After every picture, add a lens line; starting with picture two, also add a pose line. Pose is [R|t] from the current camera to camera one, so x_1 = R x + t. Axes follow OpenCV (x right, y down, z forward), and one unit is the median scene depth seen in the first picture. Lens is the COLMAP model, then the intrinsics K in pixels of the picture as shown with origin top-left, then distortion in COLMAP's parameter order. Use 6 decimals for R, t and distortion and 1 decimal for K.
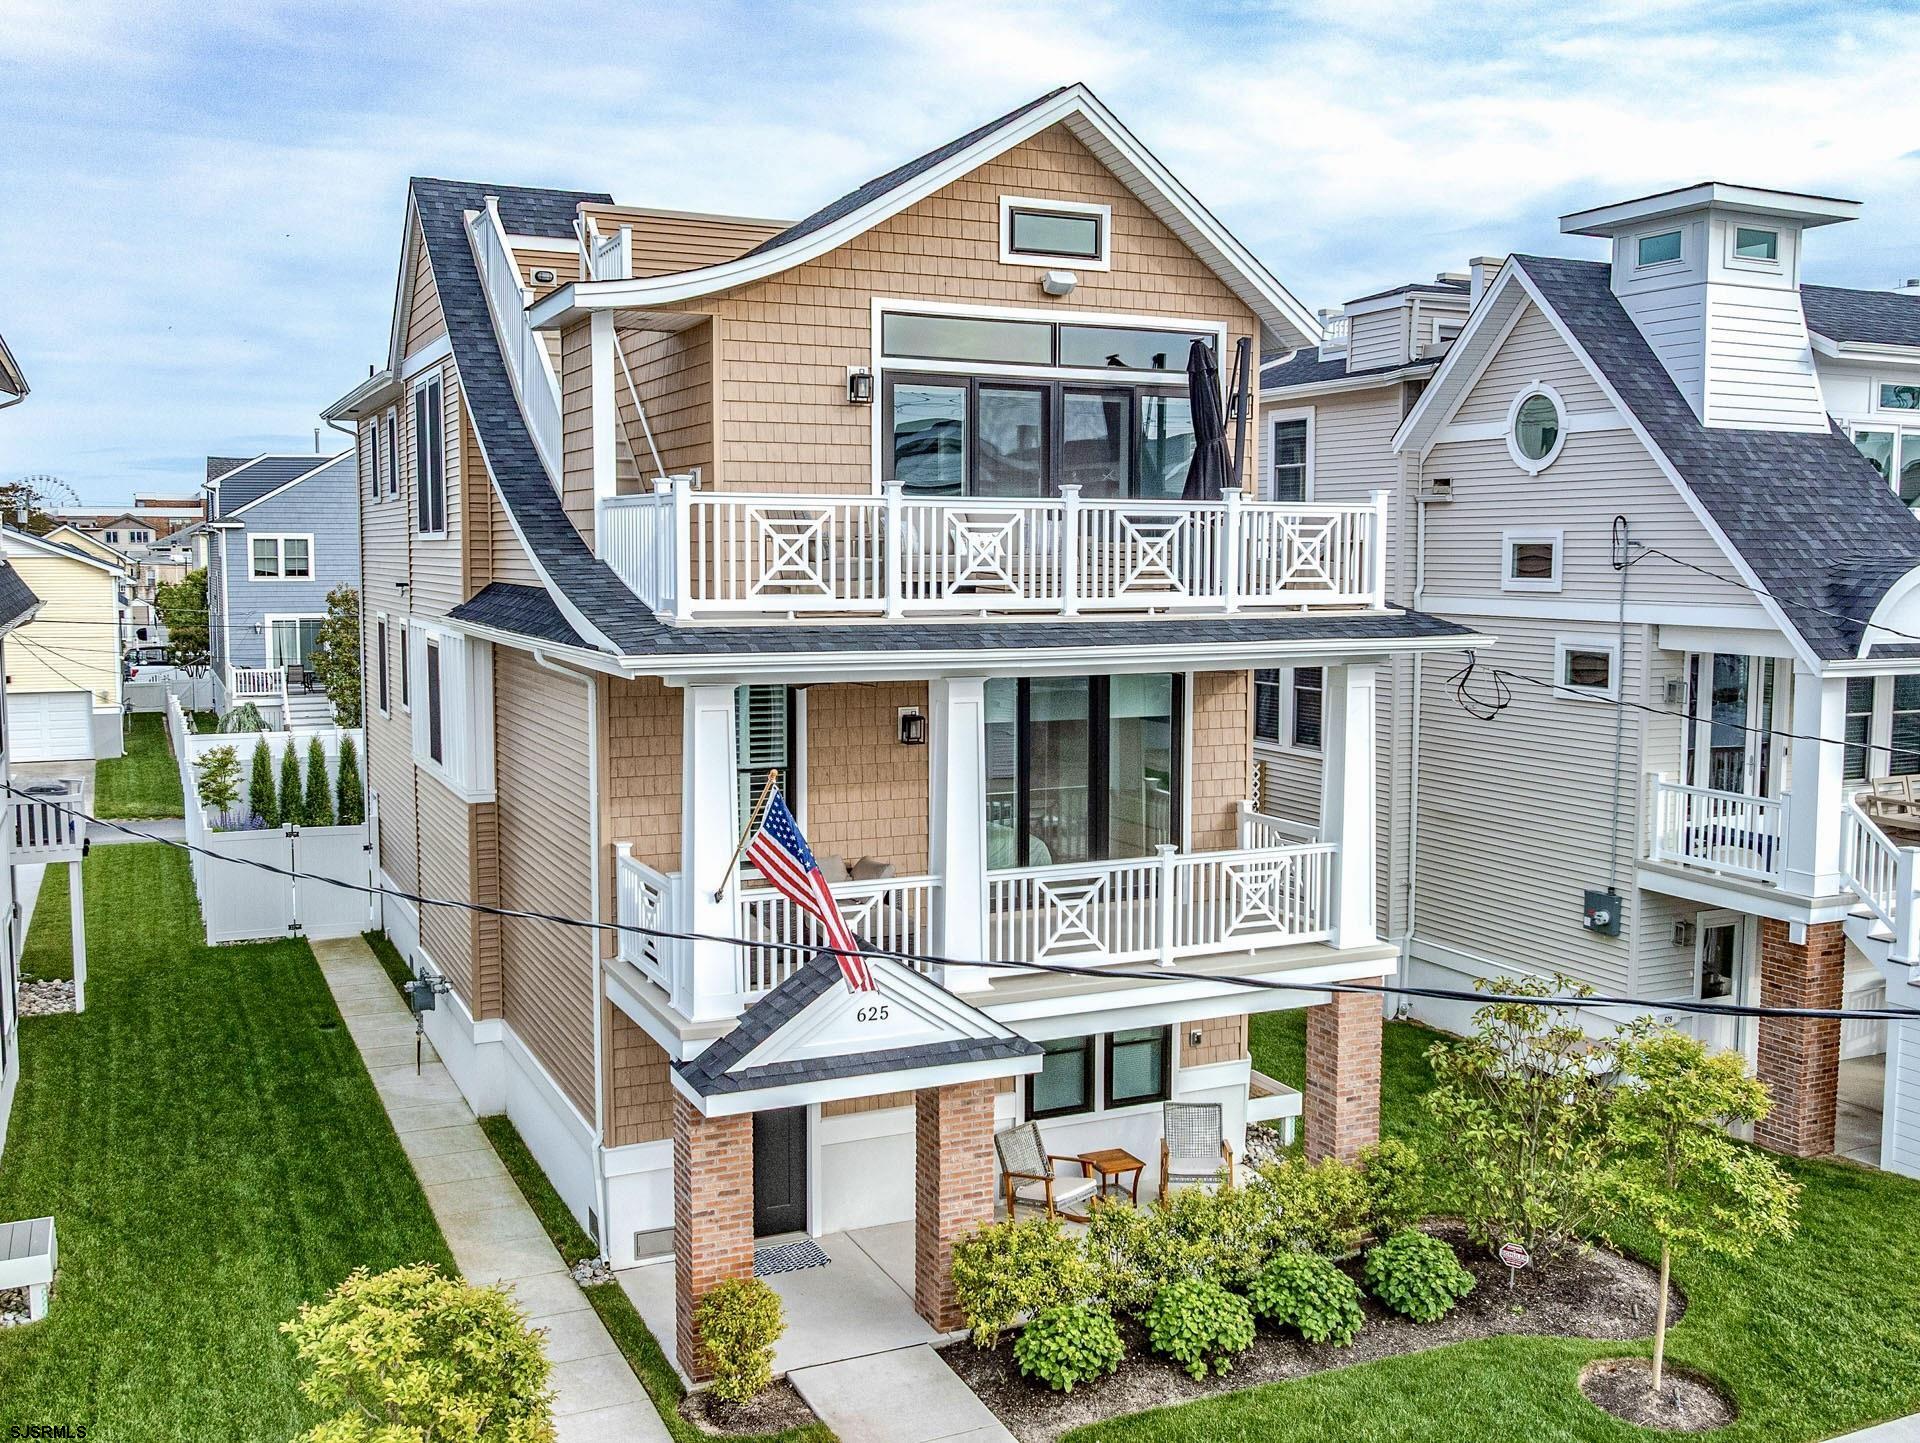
lens RADIAL K [[1769.1, 0, 960.0], [0, 1769.1, 721.5], [0, 0, 1]] dist [0.026960, -0.146612]
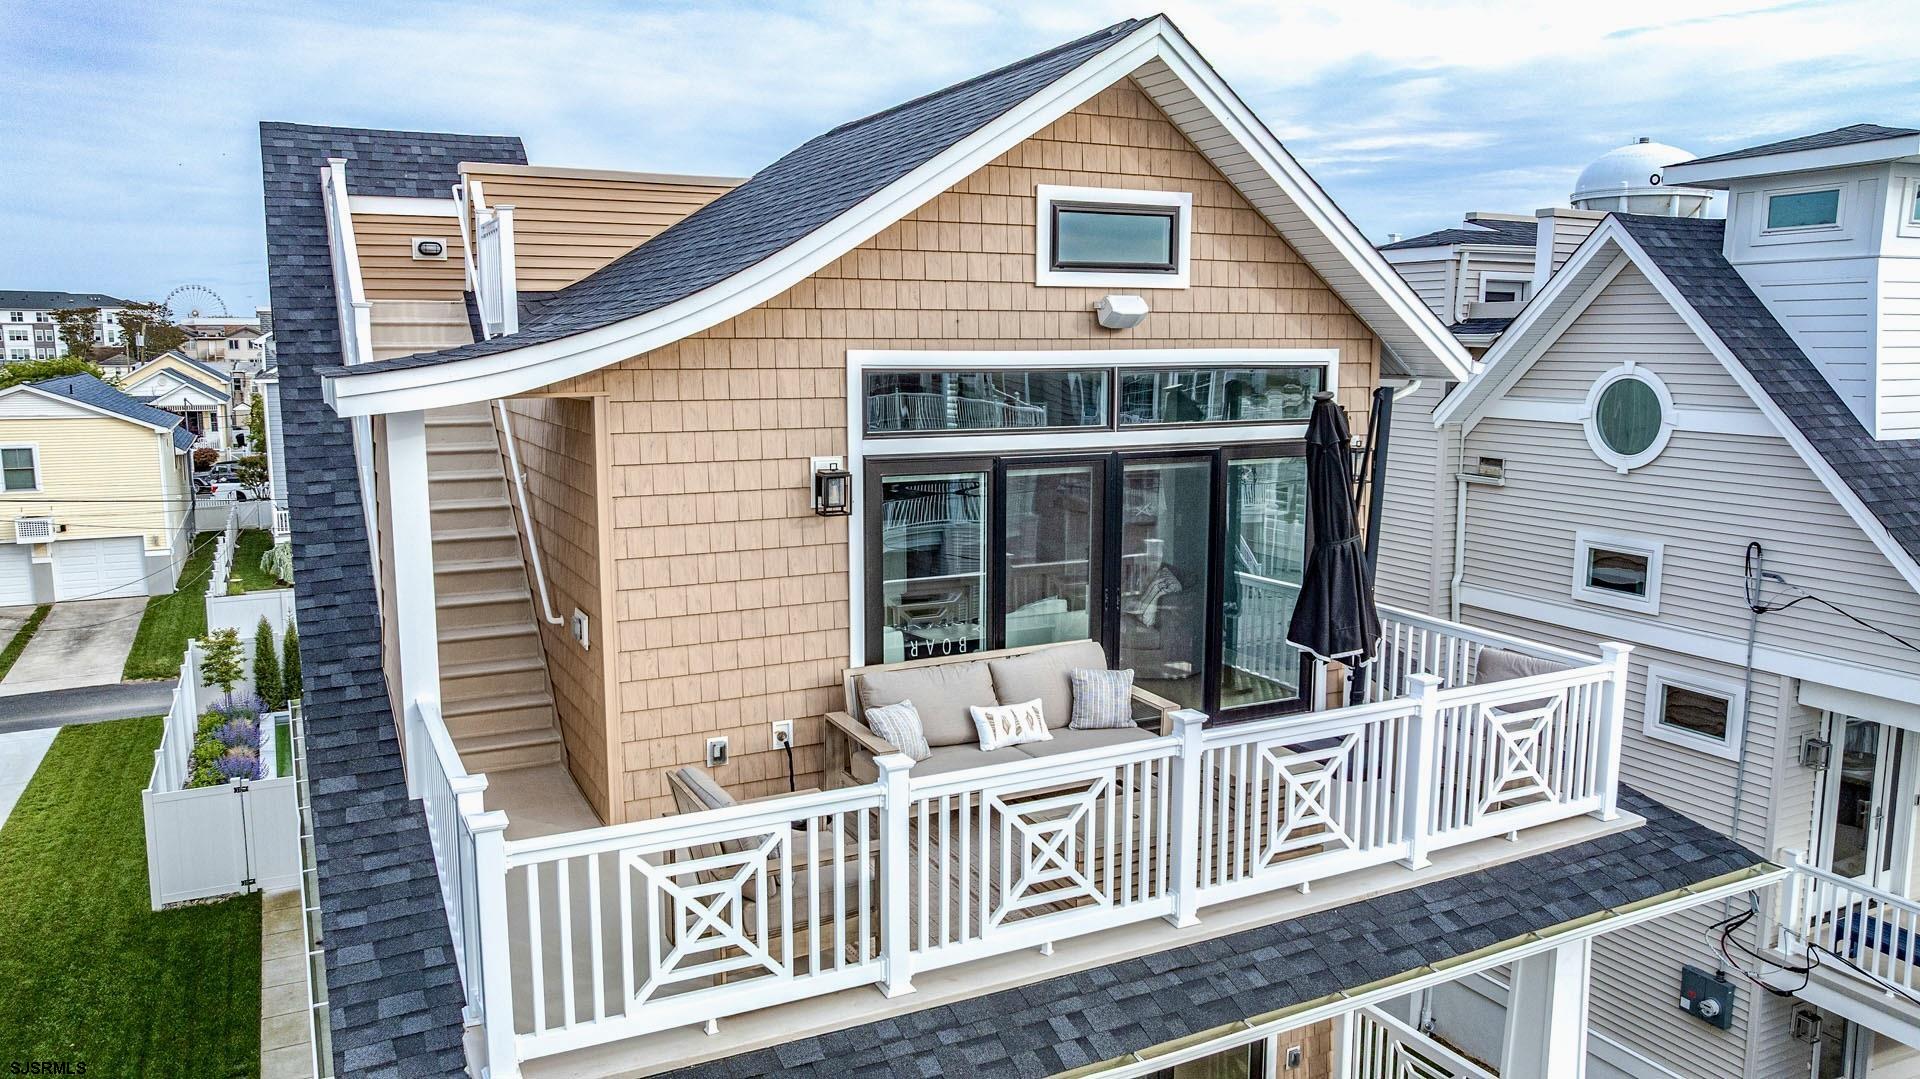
lens RADIAL K [[1324.0, 0, 930.0], [0, 1324.0, 540.1], [0, 0, 1]] dist [-0.012650, -0.000645]
pose [[0.999726, -0.008178, 0.021933, -0.030973], [0.006942, 0.998416, 0.055841, -0.198776], [-0.022355, -0.055674, 0.998199, 0.515064]]
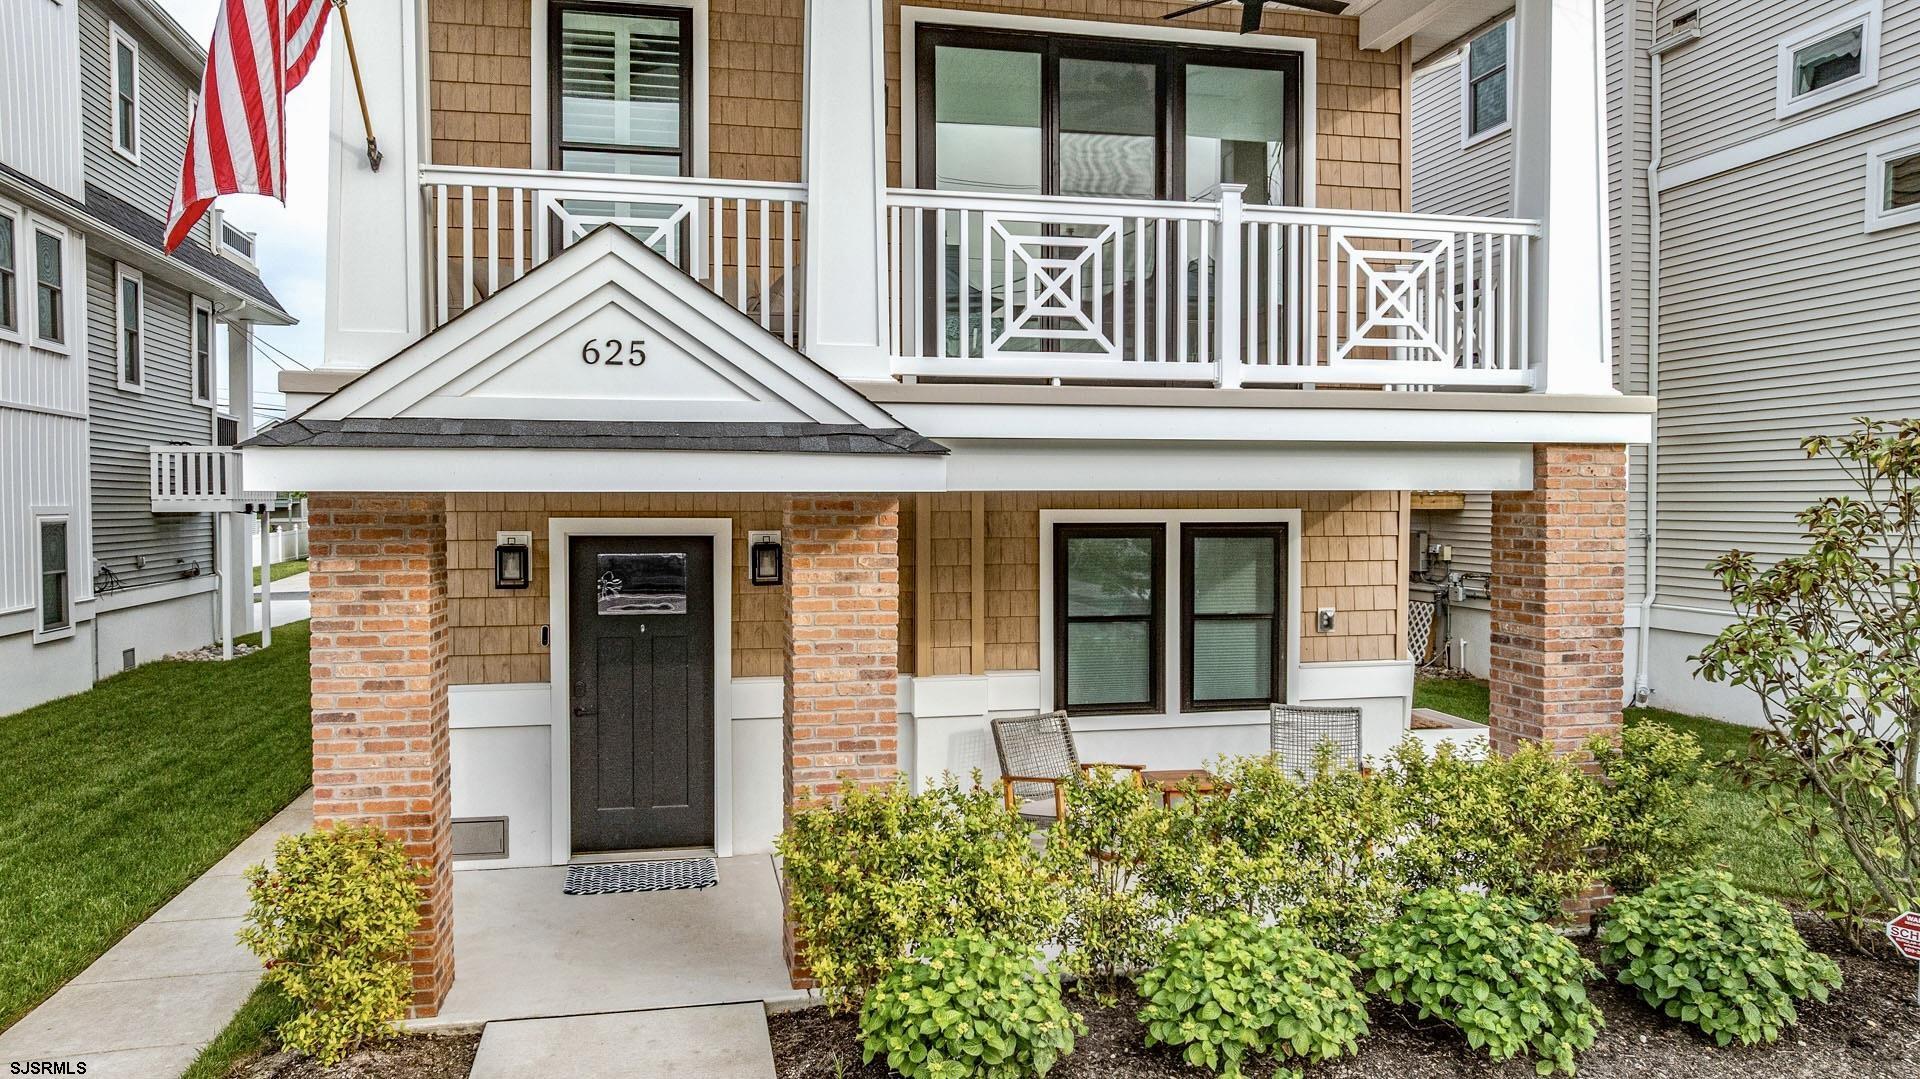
lens RADIAL K [[1313.7, 0, 960.0], [0, 1313.7, 539.5], [0, 0, 1]] dist [-0.033616, 0.033272]
pose [[0.975741, 0.004565, -0.218881, 0.122553], [-0.020011, 0.997457, -0.068402, 0.213988], [0.218012, 0.071122, 0.973351, 0.552354]]
